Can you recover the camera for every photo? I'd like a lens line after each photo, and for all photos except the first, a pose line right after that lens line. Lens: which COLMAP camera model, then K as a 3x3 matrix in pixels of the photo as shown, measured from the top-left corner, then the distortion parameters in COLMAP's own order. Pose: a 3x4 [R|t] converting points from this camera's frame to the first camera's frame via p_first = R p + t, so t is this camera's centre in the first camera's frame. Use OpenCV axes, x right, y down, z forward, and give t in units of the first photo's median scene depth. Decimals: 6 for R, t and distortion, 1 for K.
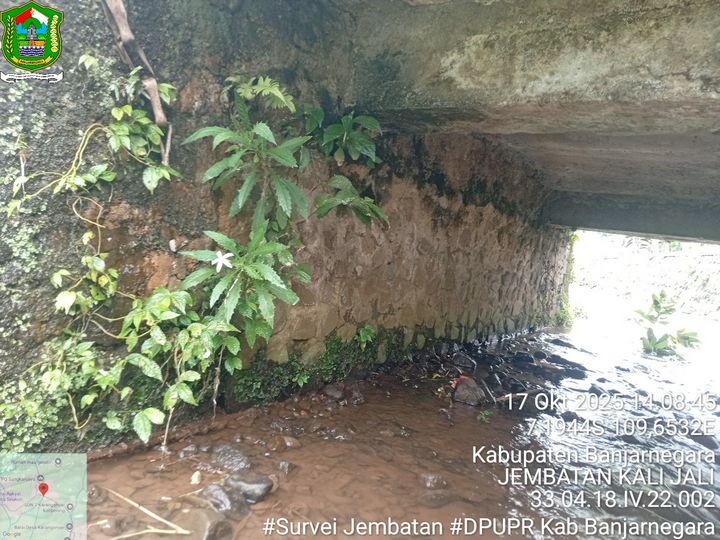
lens RADIAL K [[549.7, 0, 355.7], [0, 549.7, 271.2], [0, 0, 1]] dist [0.089466, -0.198036]
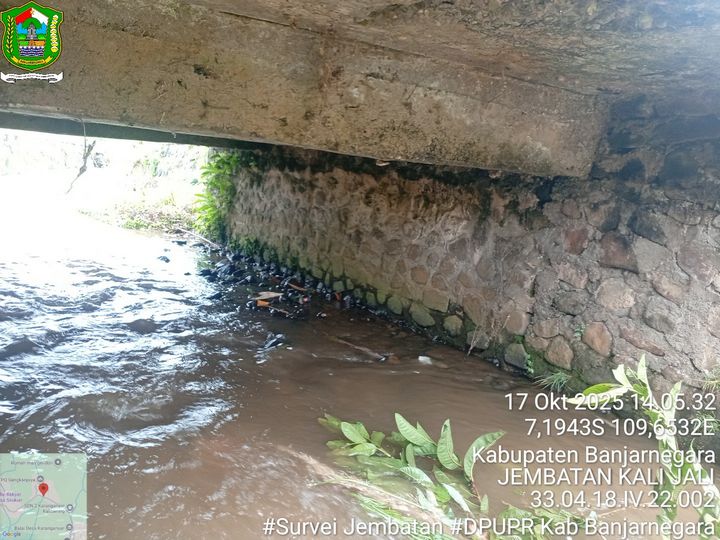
lens RADIAL K [[549.7, 0, 355.7], [0, 549.7, 271.2], [0, 0, 1]] dist [0.089466, -0.198036]
pose [[-0.398339, -0.026426, -0.916857, 1.249034], [-0.203311, 0.977264, 0.060164, 0.011800], [0.894422, 0.210373, -0.394655, 1.494318]]
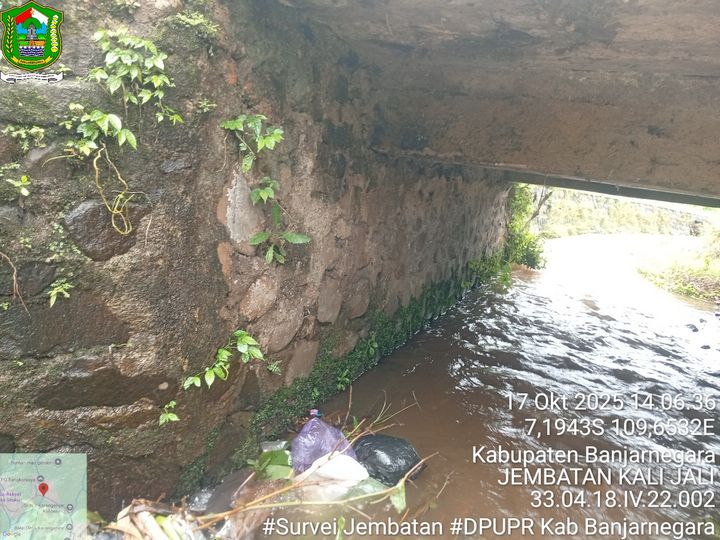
lens RADIAL K [[554.2, 0, 355.8], [0, 554.2, 274.8], [0, 0, 1]] dist [0.076356, -0.169789]
pose [[-0.949518, -0.250369, -0.189025, 1.197145], [-0.288845, 0.932839, 0.215362, -0.007280], [0.122410, 0.259089, -0.958065, 1.637265]]
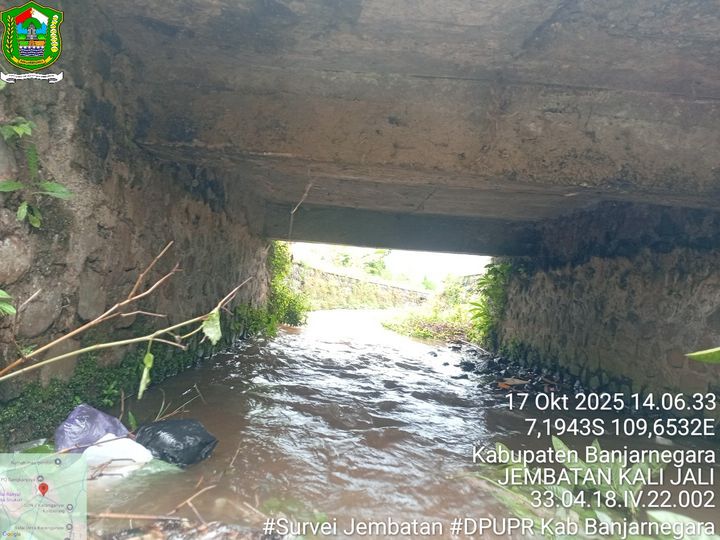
lens RADIAL K [[549.7, 0, 355.7], [0, 549.7, 271.2], [0, 0, 1]] dist [0.089466, -0.198036]
pose [[-0.809229, -0.256649, -0.528470, 1.186724], [-0.256721, 0.963583, -0.074851, 0.111293], [0.528435, 0.075097, -0.845646, 1.650941]]
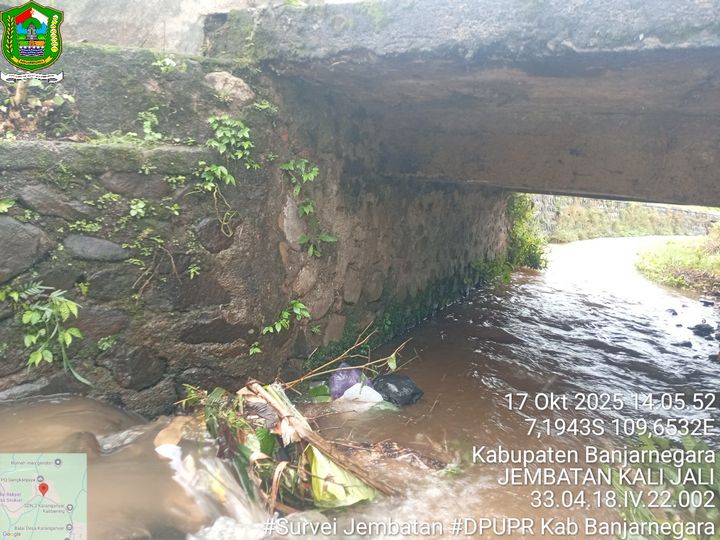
lens RADIAL K [[549.7, 0, 351.3], [0, 549.7, 283.9], [0, 0, 1]] dist [0.080758, -0.159549]
pose [[-0.967132, -0.212949, -0.138955, 1.219864], [-0.239382, 0.946786, 0.215156, -0.022197], [0.085743, 0.241347, -0.966643, 1.858770]]
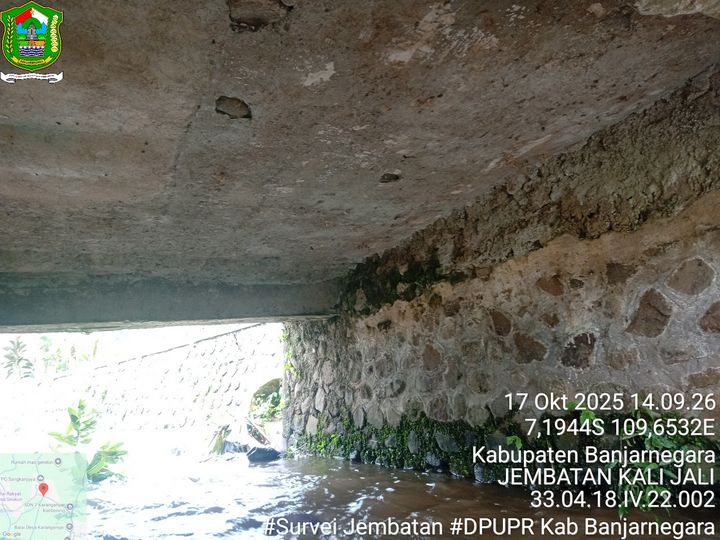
lens RADIAL K [[554.2, 0, 355.8], [0, 554.2, 274.8], [0, 0, 1]] dist [0.076356, -0.169789]
pose [[0.510884, -0.012807, 0.859554, 0.093041], [0.208390, 0.971911, -0.109378, 0.043445], [-0.834009, 0.235001, 0.499202, 0.327202]]
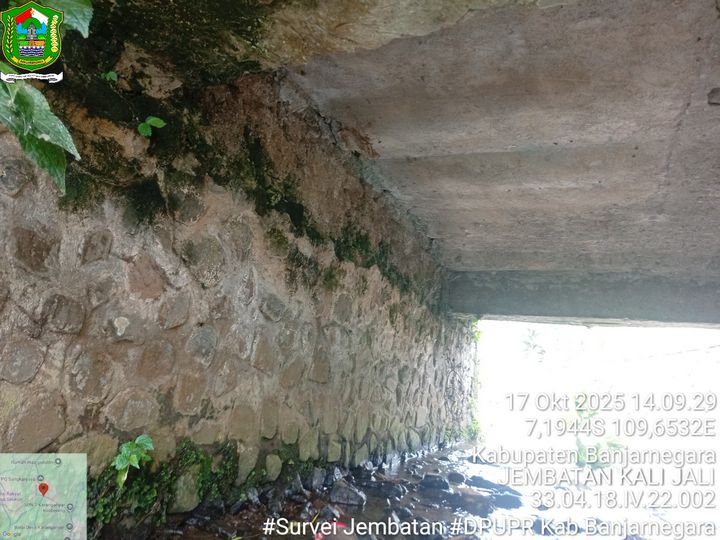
lens RADIAL K [[549.7, 0, 355.7], [0, 549.7, 271.2], [0, 0, 1]] dist [0.089466, -0.198036]
pose [[0.984558, -0.007377, 0.174905, 0.083634], [0.047169, 0.973339, -0.224469, 0.048322], [-0.168586, 0.229252, 0.958656, 0.283225]]
